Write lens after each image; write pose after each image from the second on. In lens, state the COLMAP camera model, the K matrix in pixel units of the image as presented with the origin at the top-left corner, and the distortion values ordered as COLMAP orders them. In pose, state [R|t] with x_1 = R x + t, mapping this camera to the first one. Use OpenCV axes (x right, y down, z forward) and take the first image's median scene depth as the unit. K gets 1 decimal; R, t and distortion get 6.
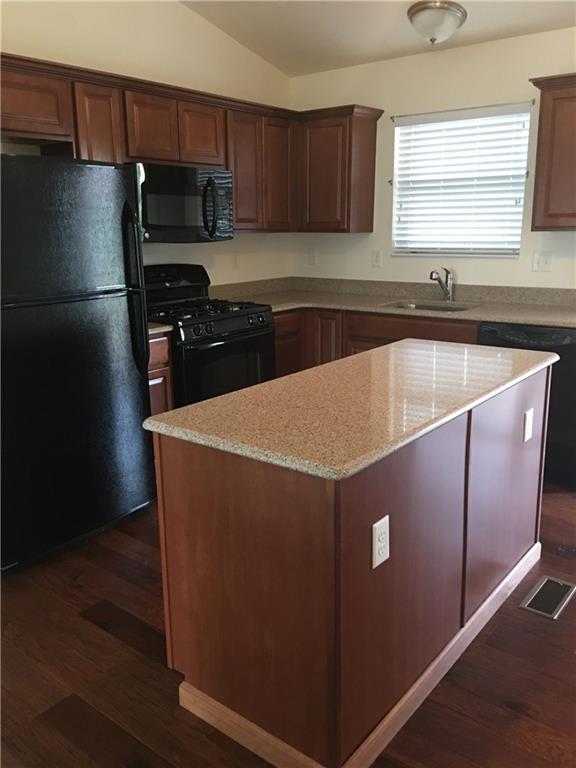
lens RADIAL K [[648.6, 0, 288.0], [0, 648.6, 384.0], [0, 0, 1]] dist [0.006668, -0.008891]
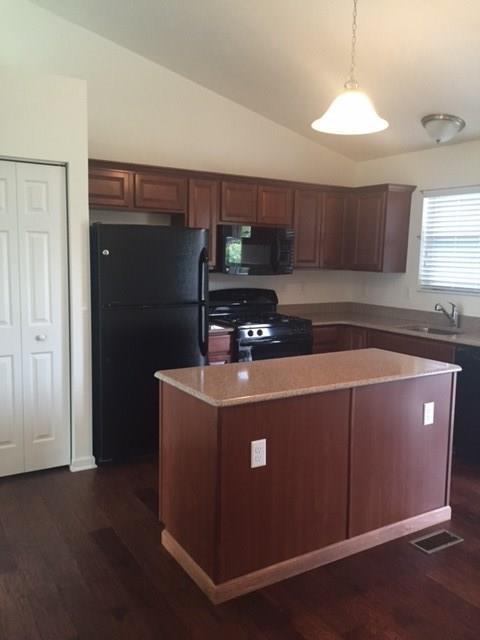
lens RADIAL K [[541.4, 0, 240.0], [0, 541.4, 320.0], [0, 0, 1]] dist [0.004391, -0.000870]
pose [[0.938916, 0.070537, -0.336840, 0.210508], [-0.111699, 0.988242, -0.104408, 0.018315], [0.325515, 0.135655, 0.935755, -0.154854]]
